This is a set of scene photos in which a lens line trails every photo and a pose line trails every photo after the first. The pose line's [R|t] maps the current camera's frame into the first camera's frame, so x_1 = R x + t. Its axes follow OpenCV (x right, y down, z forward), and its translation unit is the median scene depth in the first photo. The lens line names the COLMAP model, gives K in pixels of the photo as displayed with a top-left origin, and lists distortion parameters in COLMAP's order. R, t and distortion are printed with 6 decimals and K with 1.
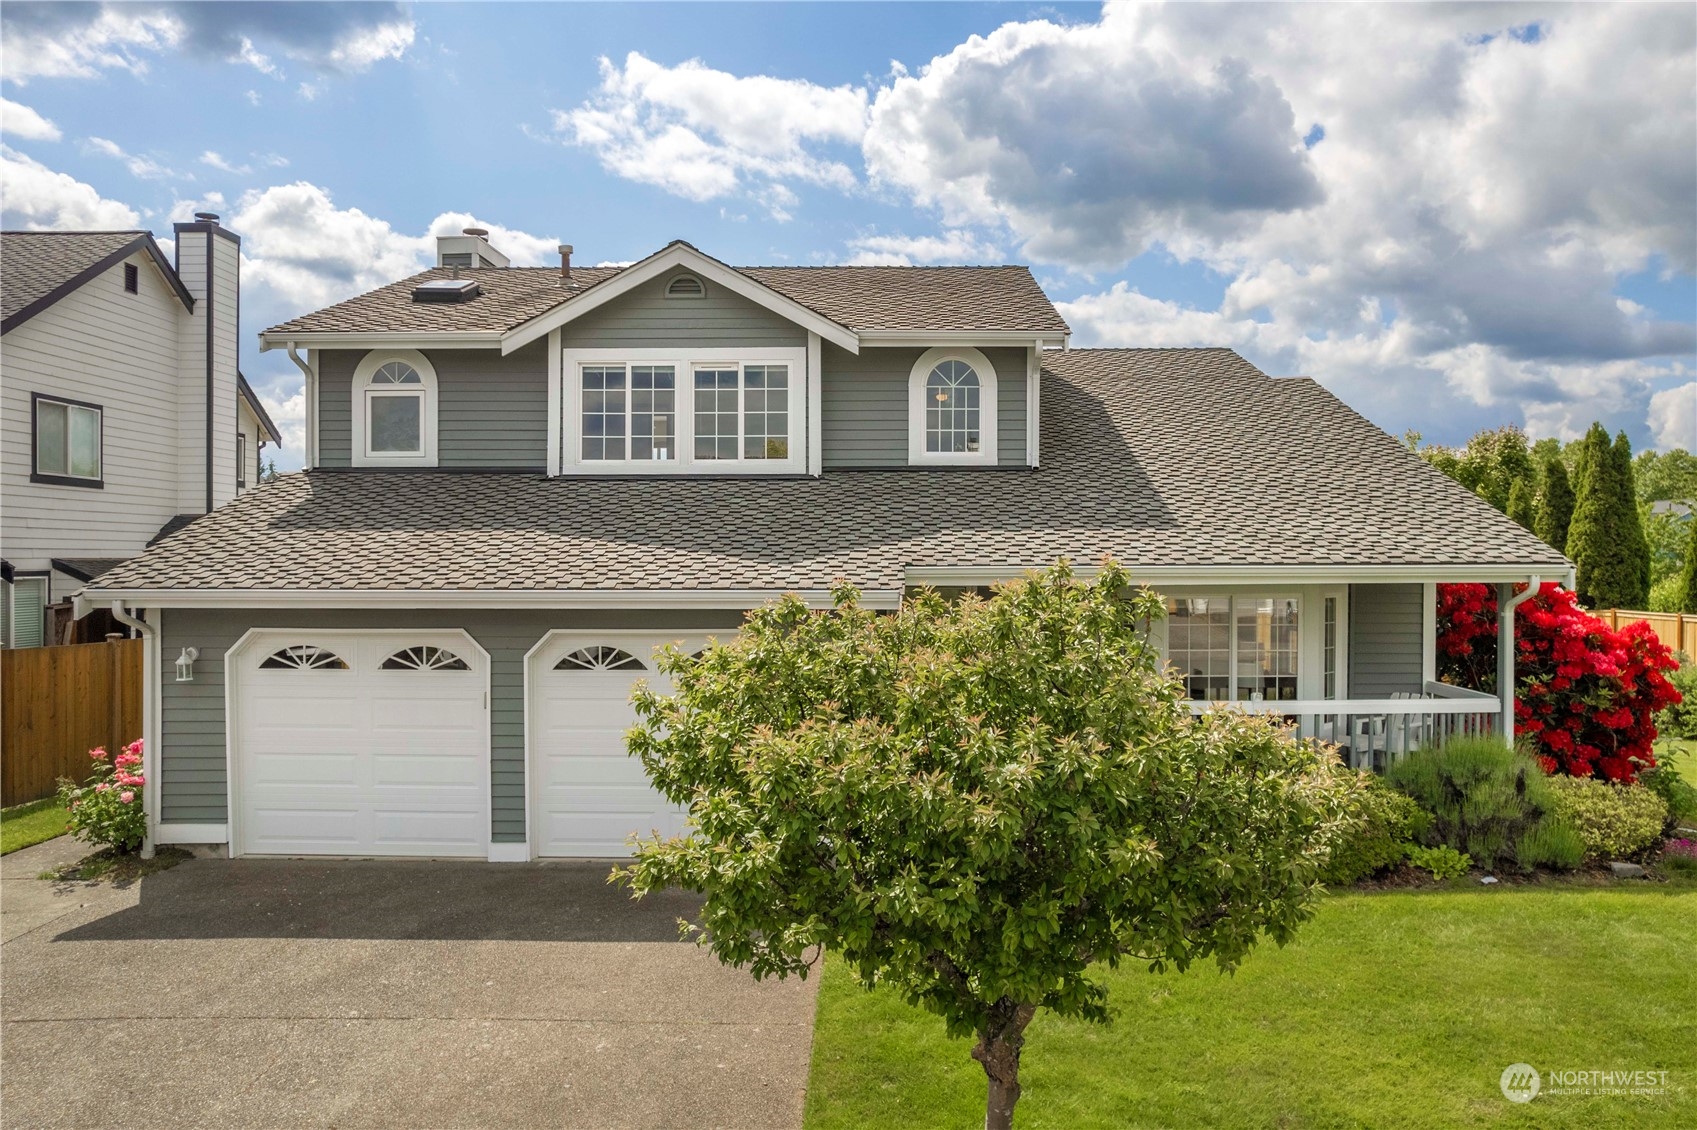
lens RADIAL K [[1148.2, 0, 848.5], [0, 1148.2, 565.0], [0, 0, 1]] dist [-0.021281, -0.000534]
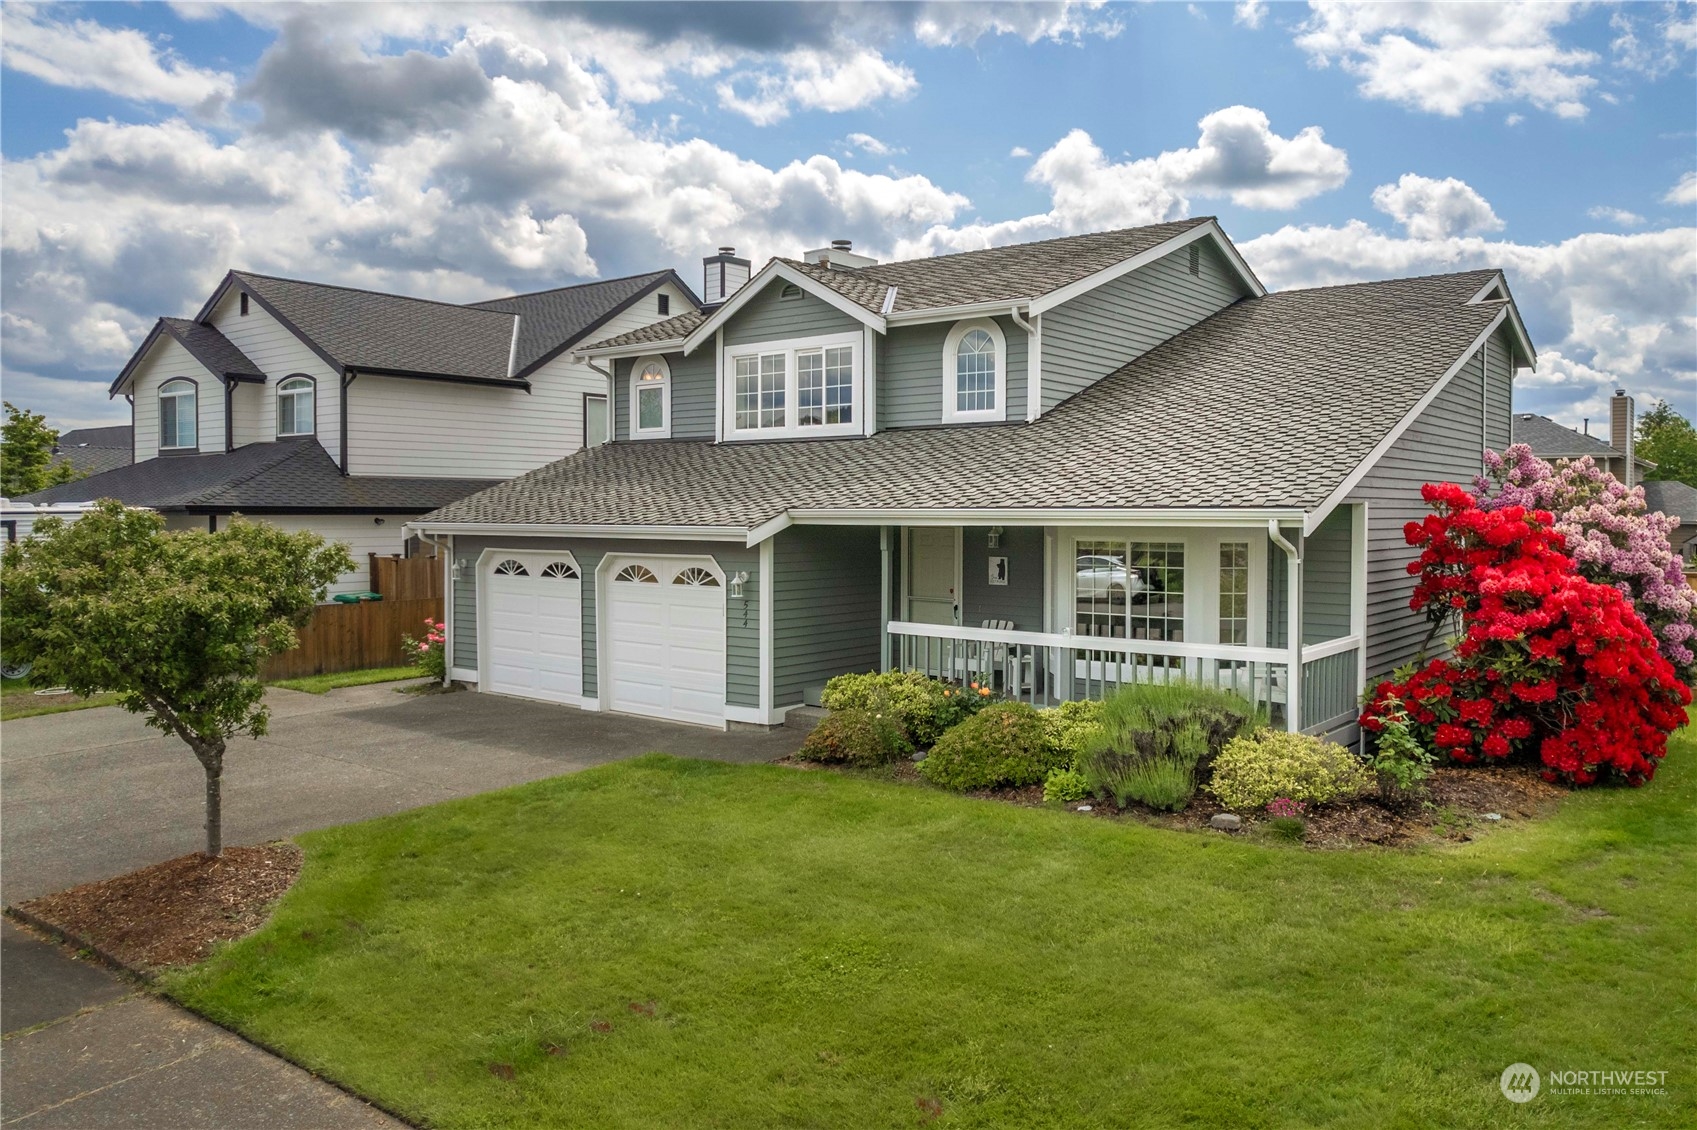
lens RADIAL K [[1111.7, 0, 853.1], [0, 1111.7, 516.0], [0, 0, 1]] dist [-0.021861, -0.000024]
pose [[0.822284, 0.005767, -0.569048, 0.622692], [-0.003828, 0.999982, 0.004602, 0.001987], [0.569065, -0.001606, 0.822291, 0.019352]]
